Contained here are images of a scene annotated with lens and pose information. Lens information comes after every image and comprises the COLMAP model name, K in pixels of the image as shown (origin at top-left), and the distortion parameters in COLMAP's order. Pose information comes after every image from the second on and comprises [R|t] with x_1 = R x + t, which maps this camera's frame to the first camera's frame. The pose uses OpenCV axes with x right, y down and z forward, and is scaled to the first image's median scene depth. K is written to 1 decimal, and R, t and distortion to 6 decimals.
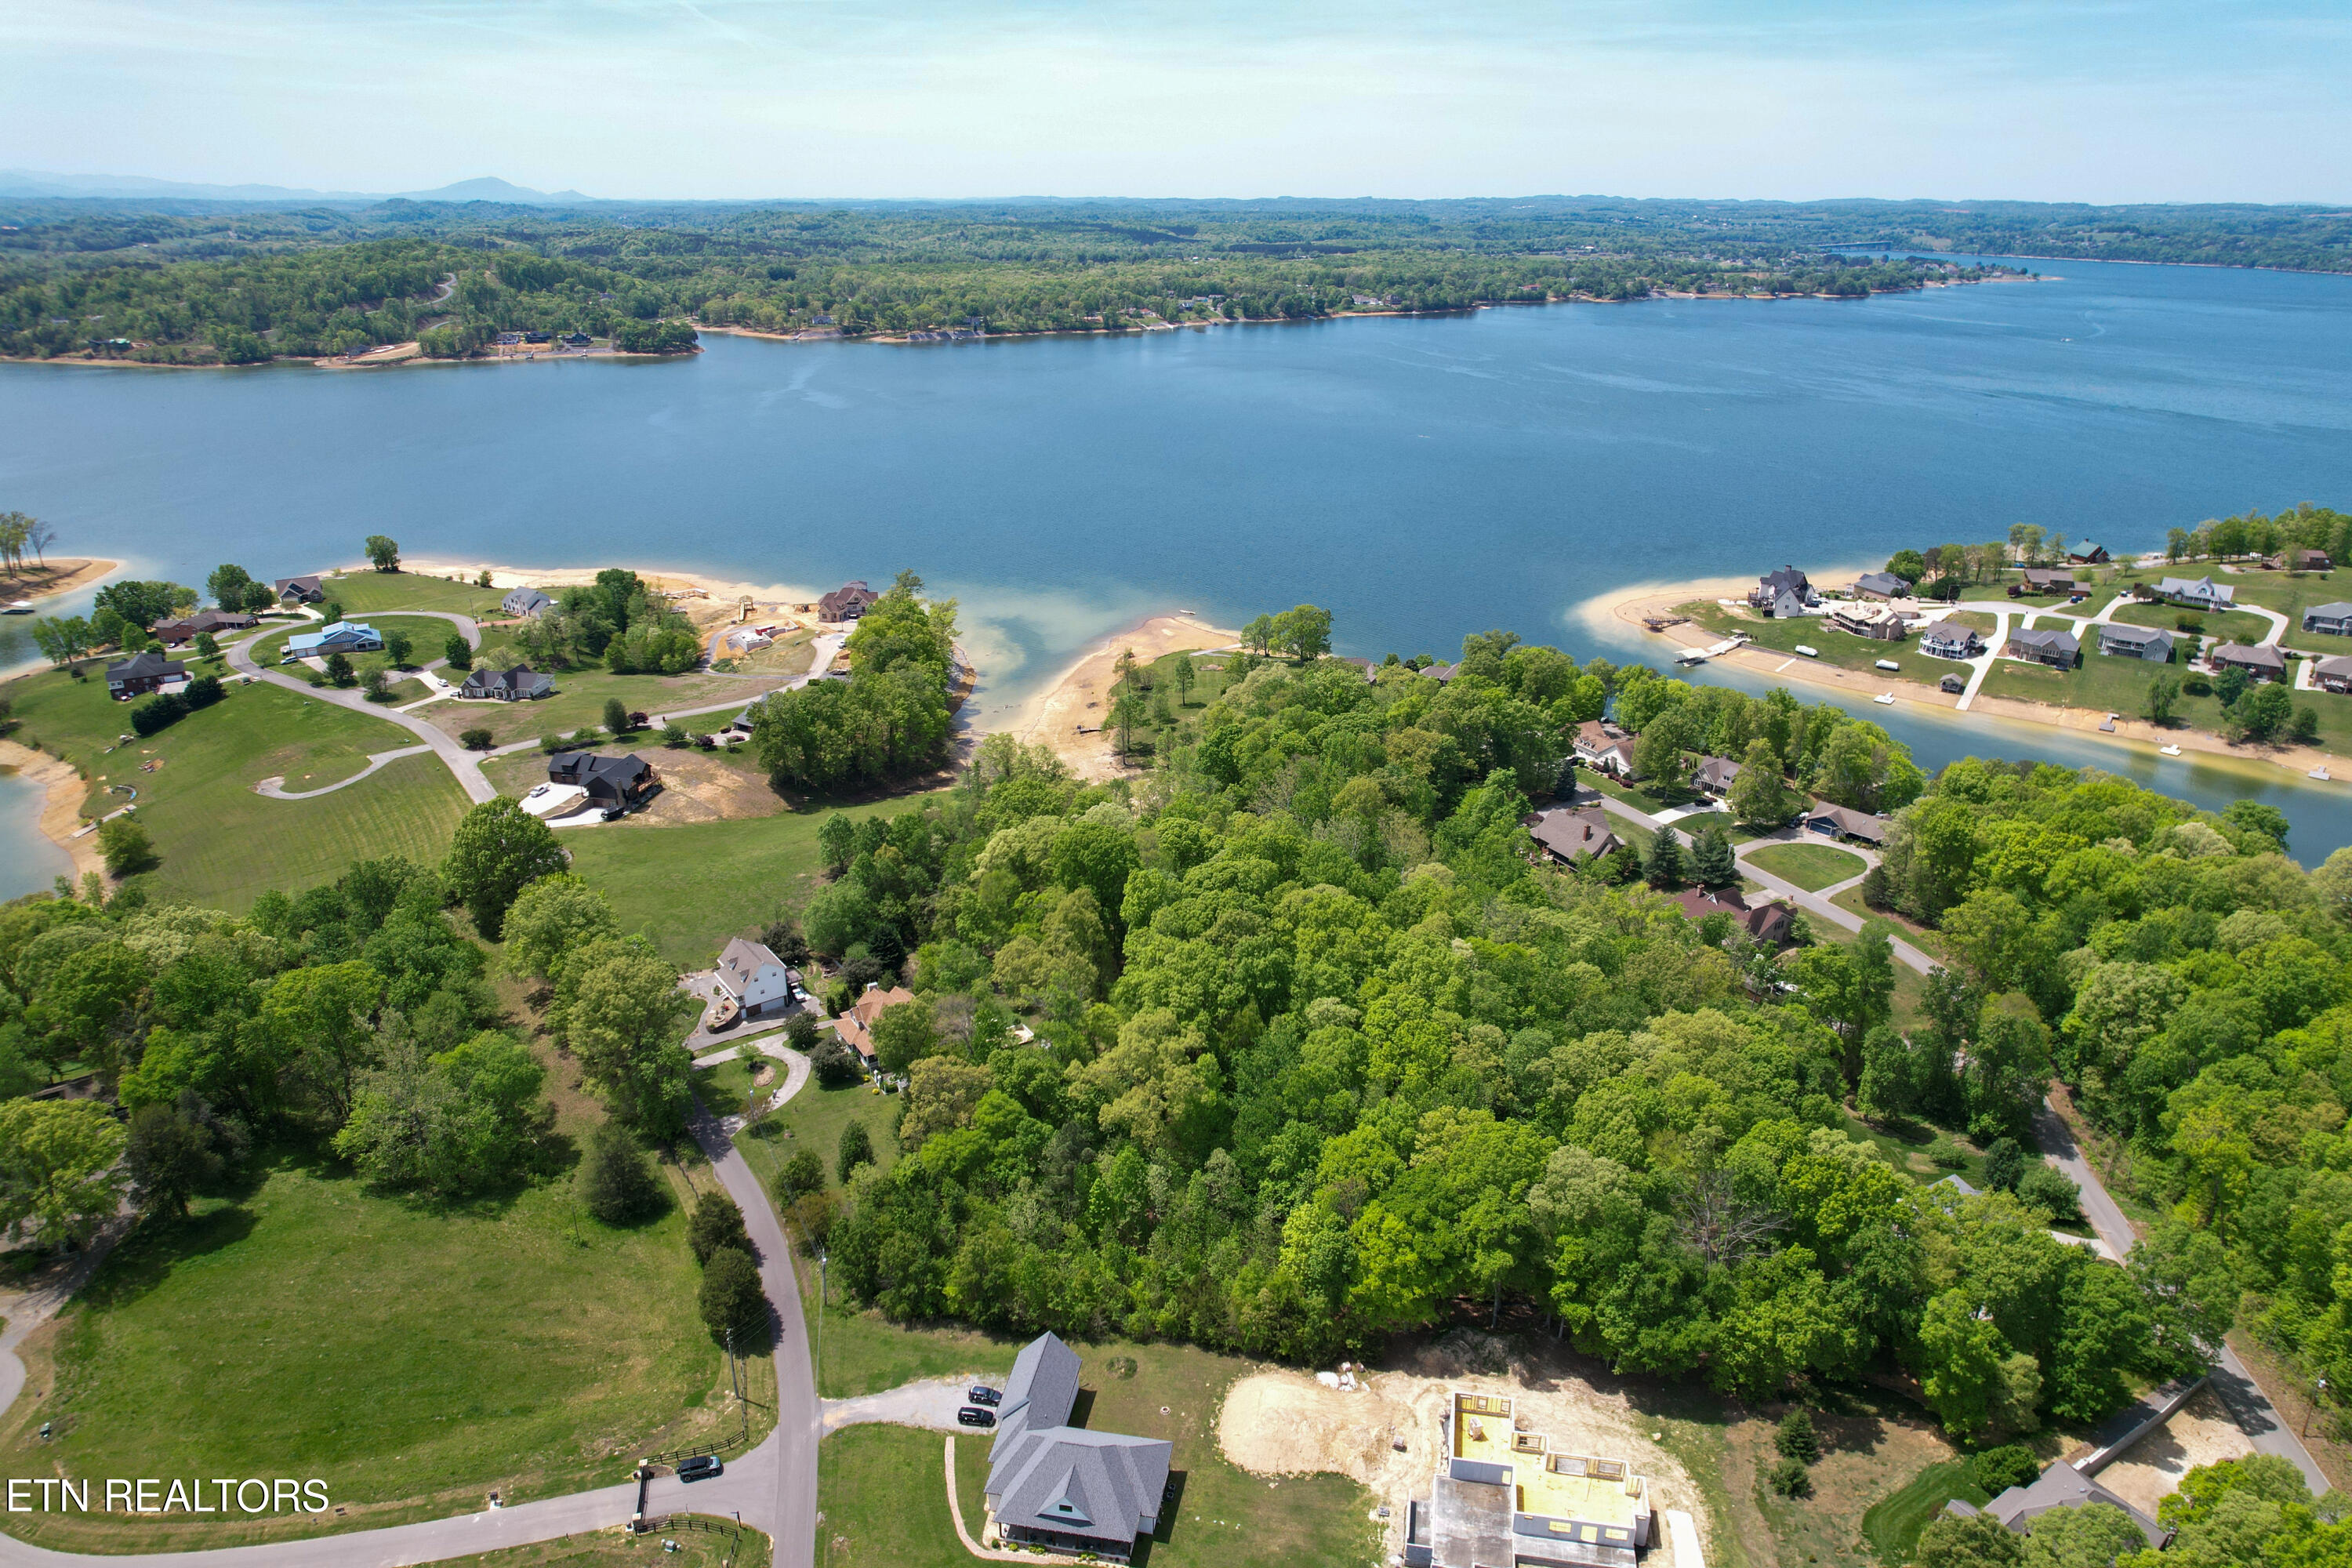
lens RADIAL K [[1505.2, 0, 1186.9], [0, 1505.2, 783.4], [0, 0, 1]] dist [-0.074925, 0.068422]
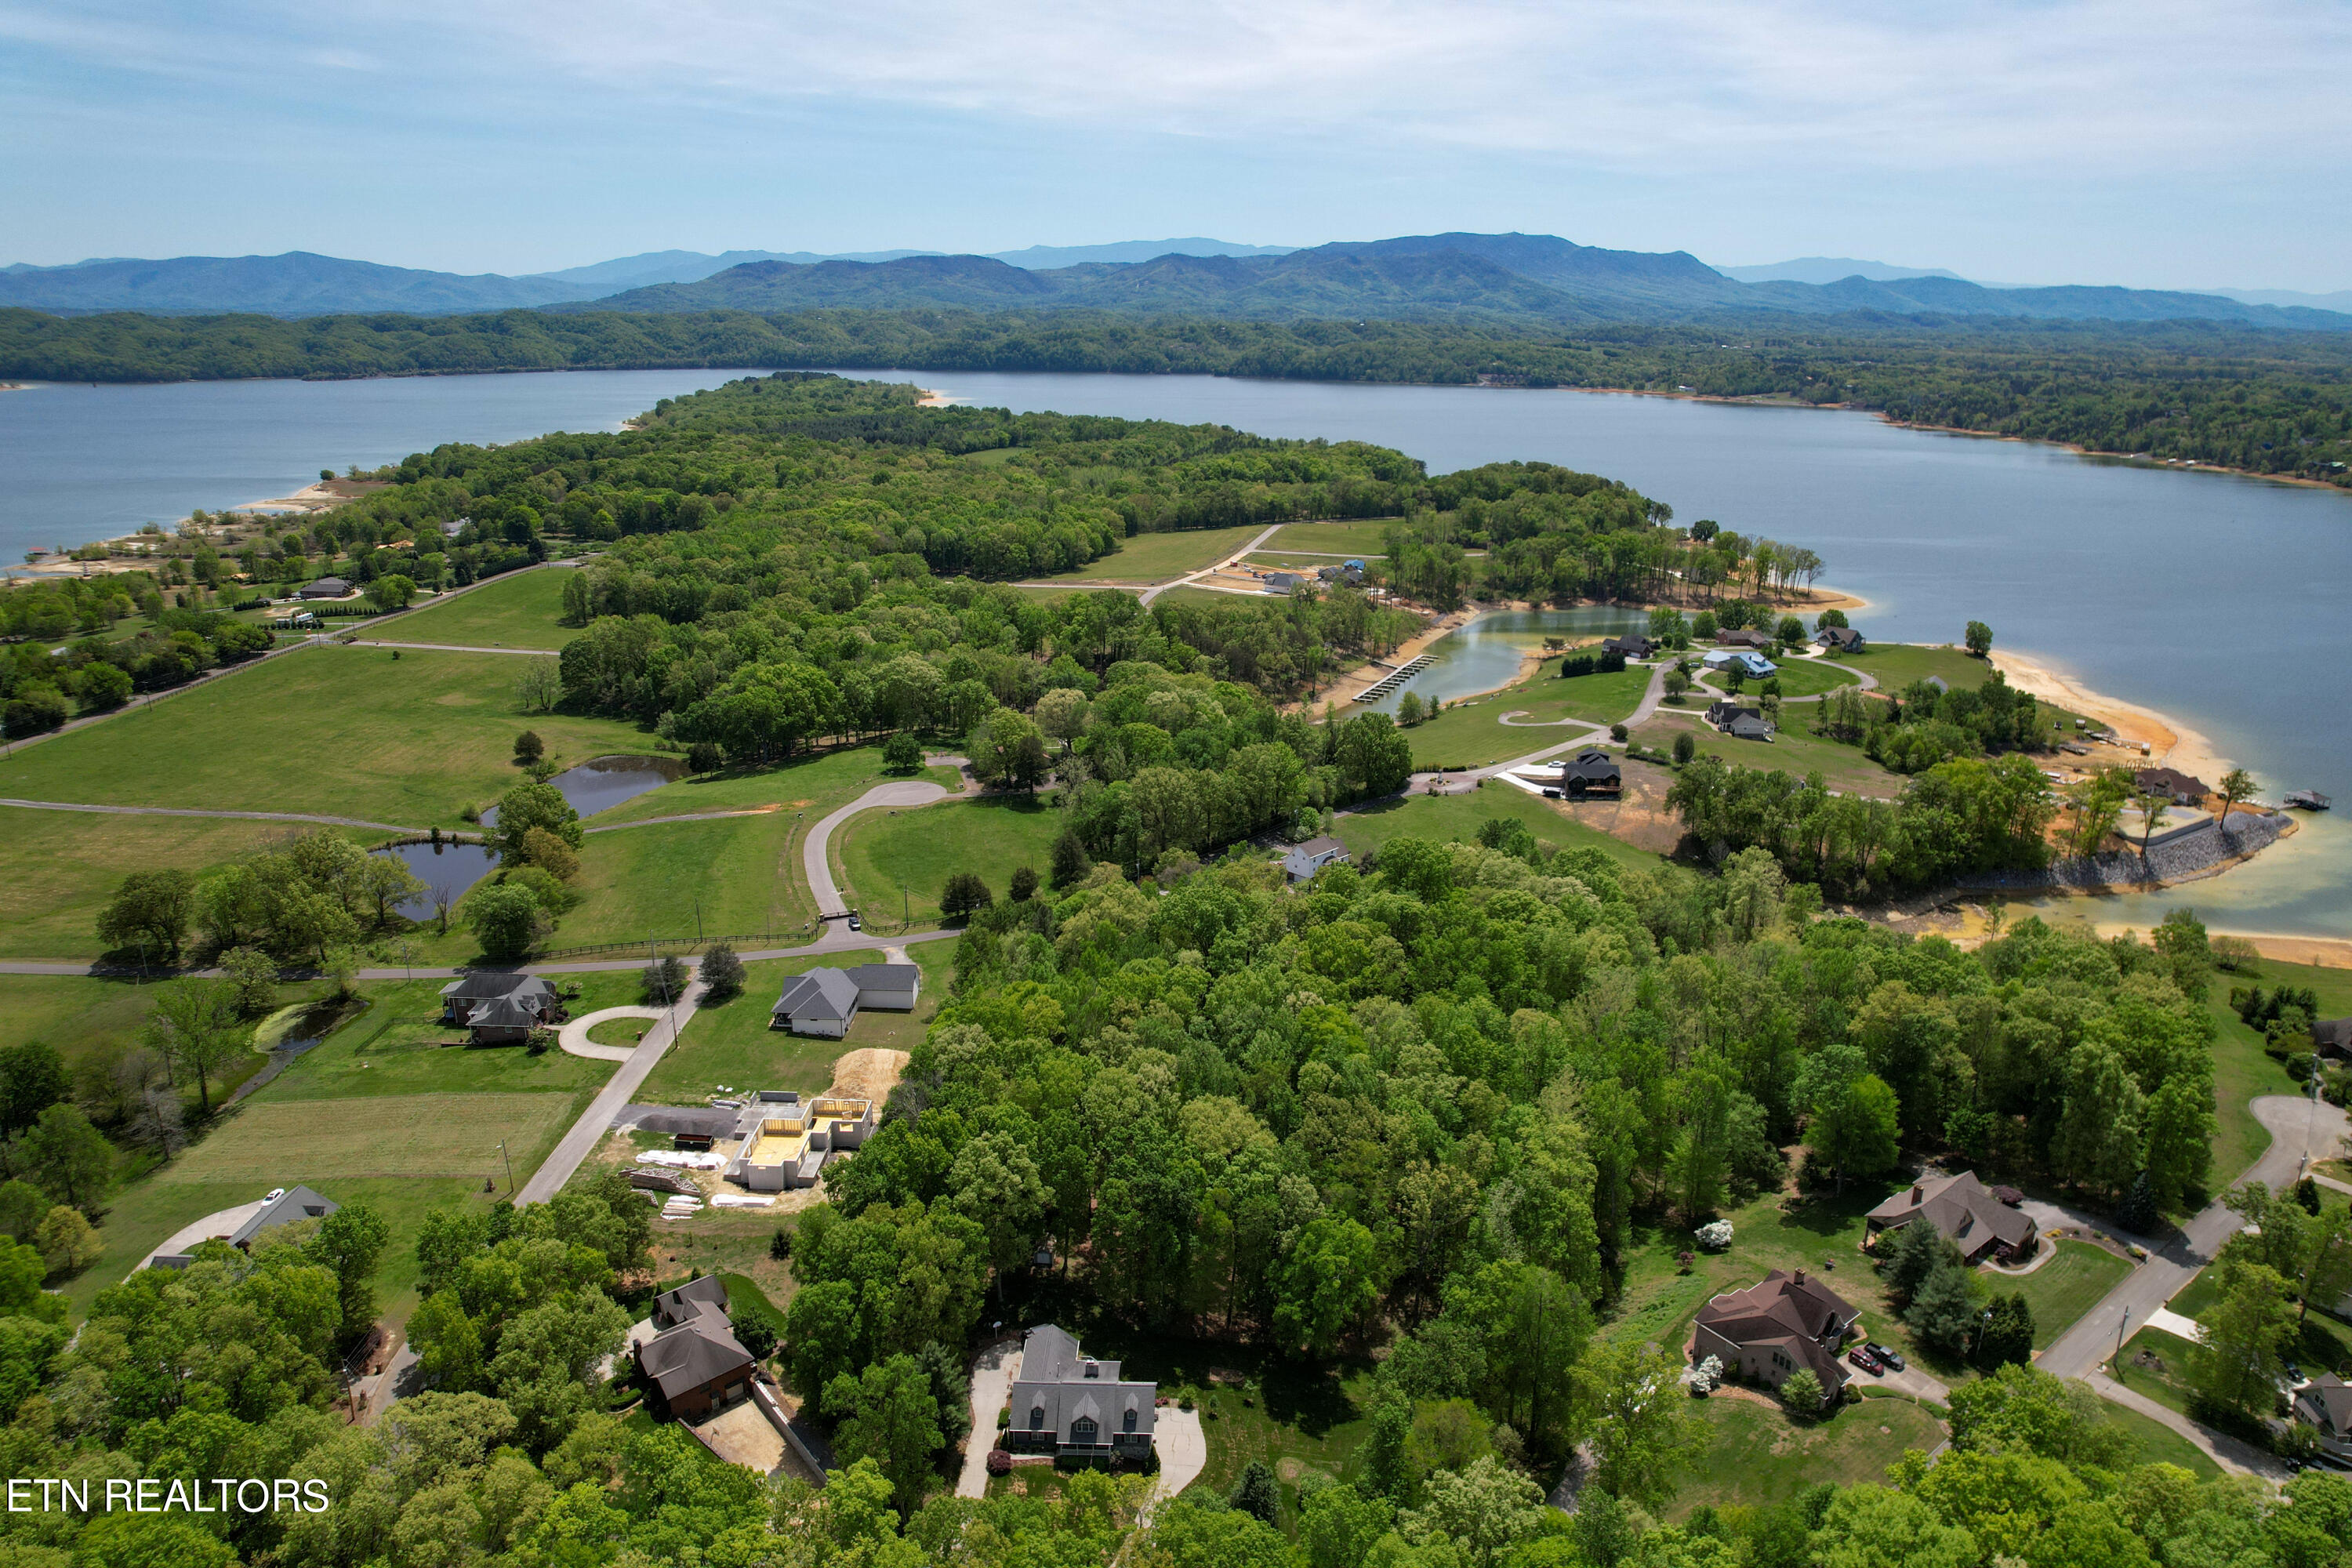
lens RADIAL K [[1505.2, 0, 1186.9], [0, 1505.2, 783.4], [0, 0, 1]] dist [-0.074925, 0.068422]
pose [[0.134624, 0.295757, -0.945729, 1.427495], [-0.371120, 0.900000, 0.228627, -0.301580], [0.918774, 0.320200, 0.230923, 0.800057]]
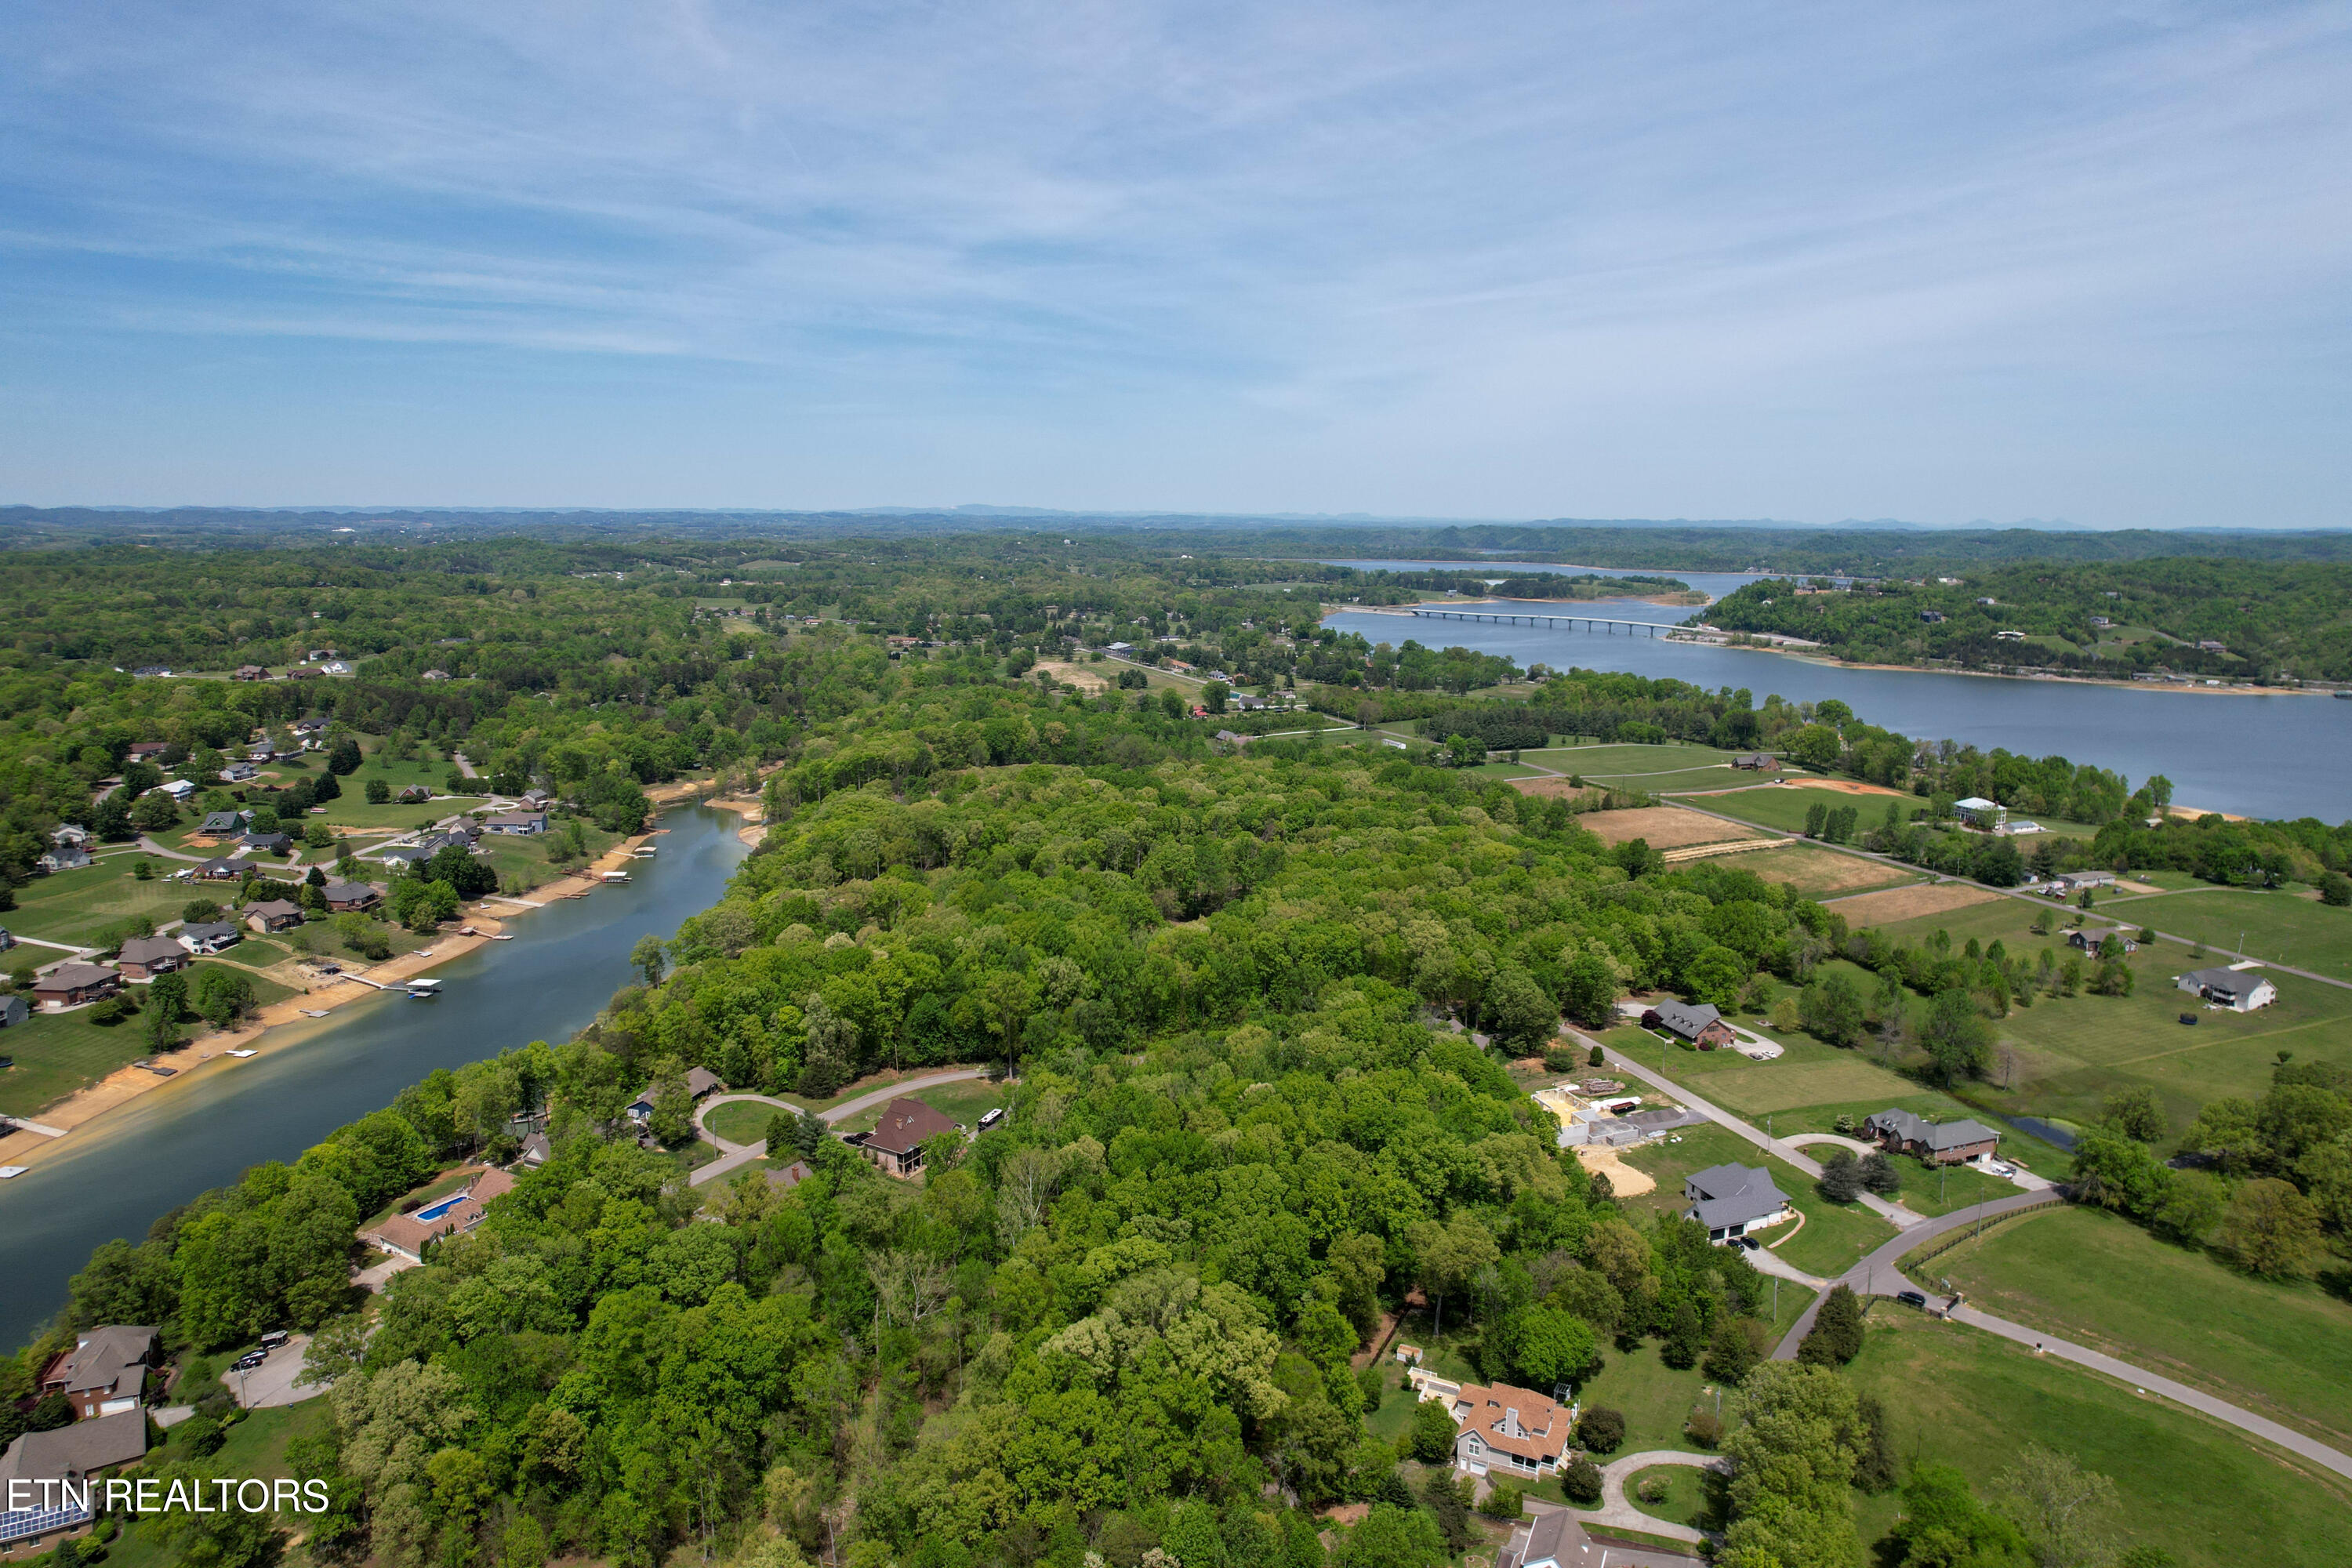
lens RADIAL K [[1511.3, 0, 1186.3], [0, 1511.3, 754.8], [0, 0, 1]] dist [-0.083529, 0.077998]
pose [[-0.497533, -0.148292, 0.854675, -1.122694], [0.313798, 0.887783, 0.336708, -0.792236], [-0.808697, 0.435719, -0.395168, 1.840622]]
